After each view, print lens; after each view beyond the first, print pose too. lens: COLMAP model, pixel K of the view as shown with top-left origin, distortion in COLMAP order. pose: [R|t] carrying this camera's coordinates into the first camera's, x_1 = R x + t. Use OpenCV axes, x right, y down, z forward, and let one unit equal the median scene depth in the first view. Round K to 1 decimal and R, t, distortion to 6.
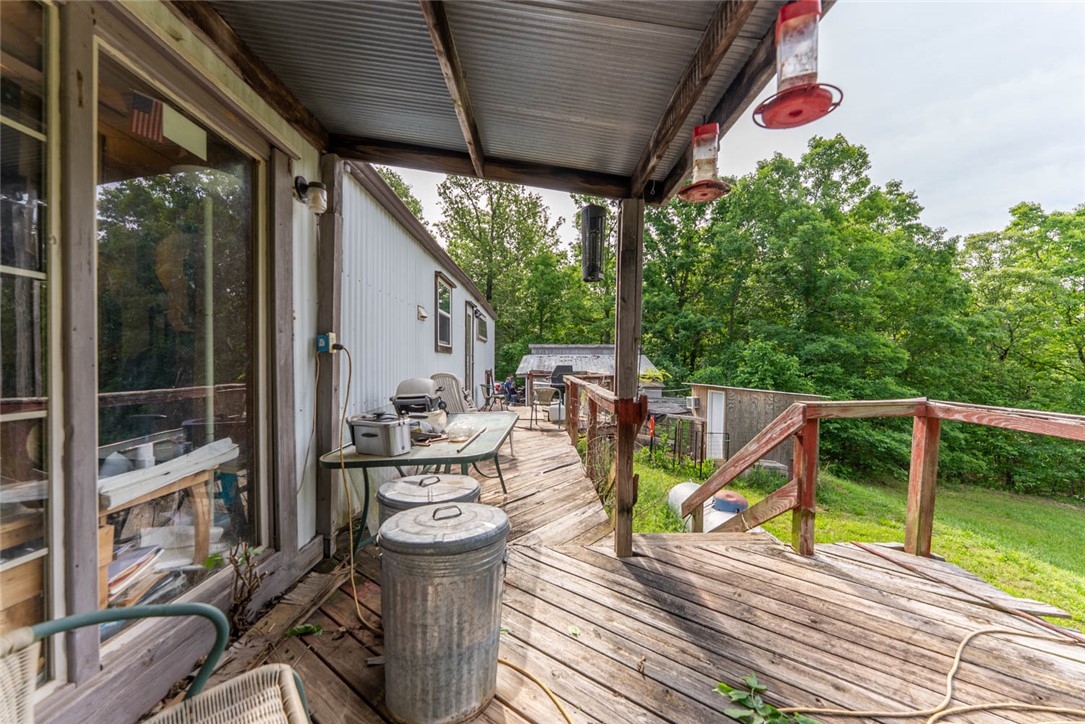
lens RADIAL K [[431.7, 0, 537.5], [0, 431.7, 363.4], [0, 0, 1]] dist [-0.003372, -0.000746]
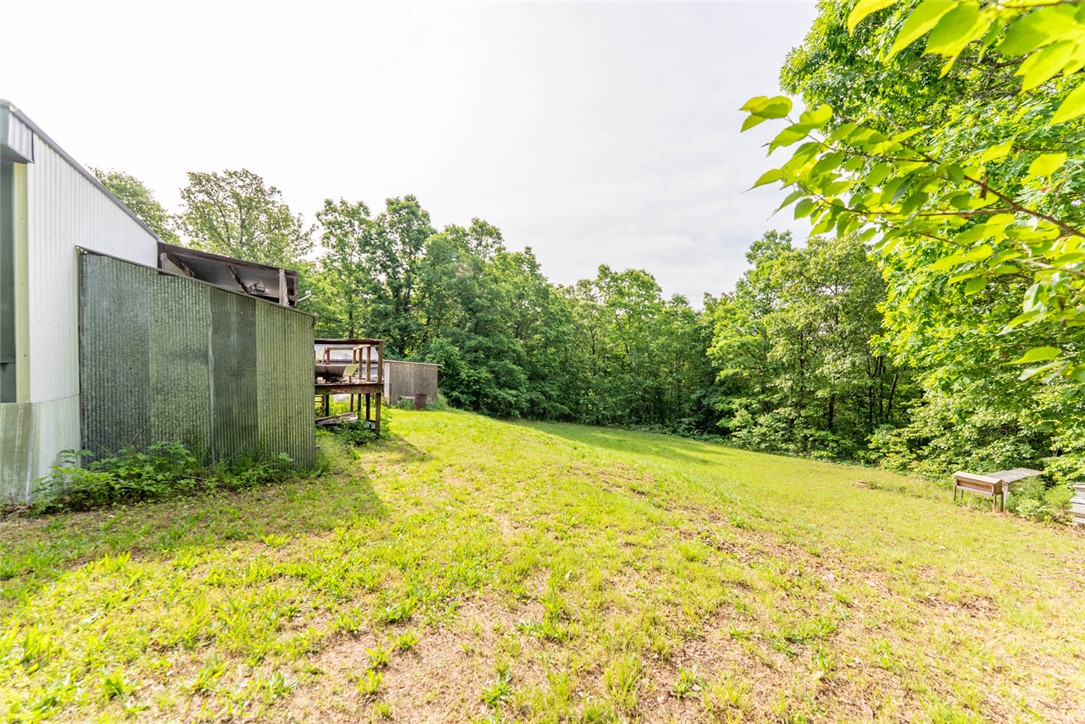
lens RADIAL K [[431.7, 0, 538.6], [0, 431.7, 360.8], [0, 0, 1]] dist [-0.003372, -0.000746]
pose [[0.873508, -0.001902, 0.486806, 0.036575], [0.003338, 0.999992, -0.002084, 0.031016], [-0.486799, 0.003445, 0.873507, -0.513965]]
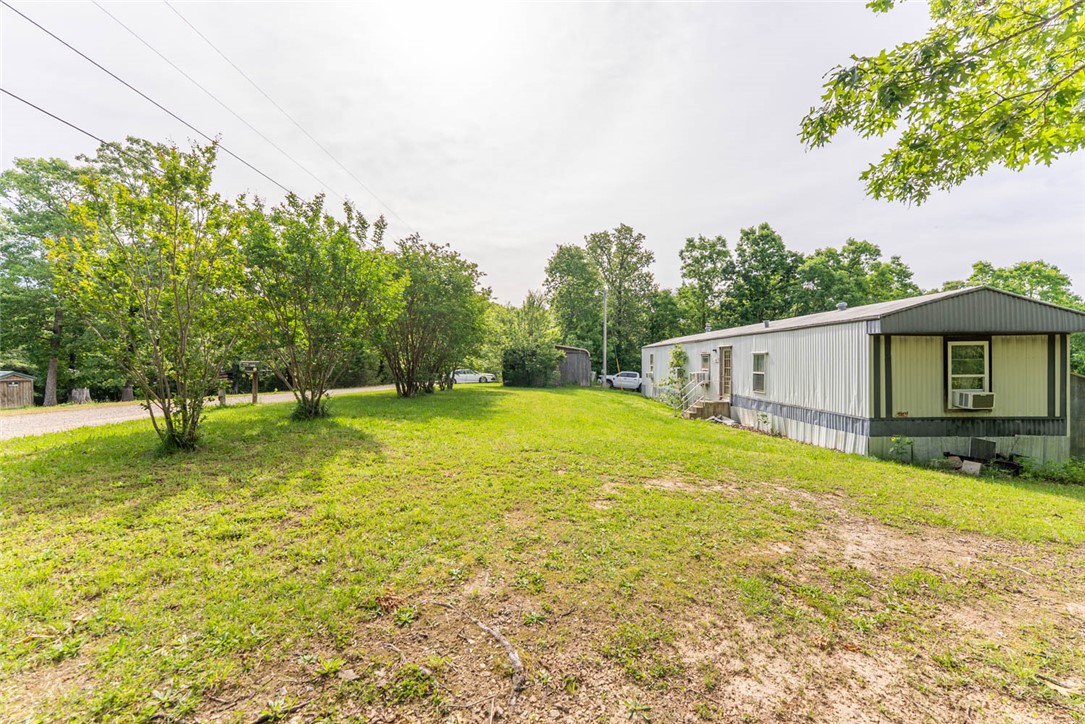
lens RADIAL K [[431.7, 0, 540.3], [0, 431.7, 362.8], [0, 0, 1]] dist [-0.003372, -0.000746]
pose [[0.999936, -0.006363, -0.009382, -0.537322], [0.006369, 0.999980, 0.000606, -0.022332], [0.009378, -0.000666, 0.999956, -0.683502]]
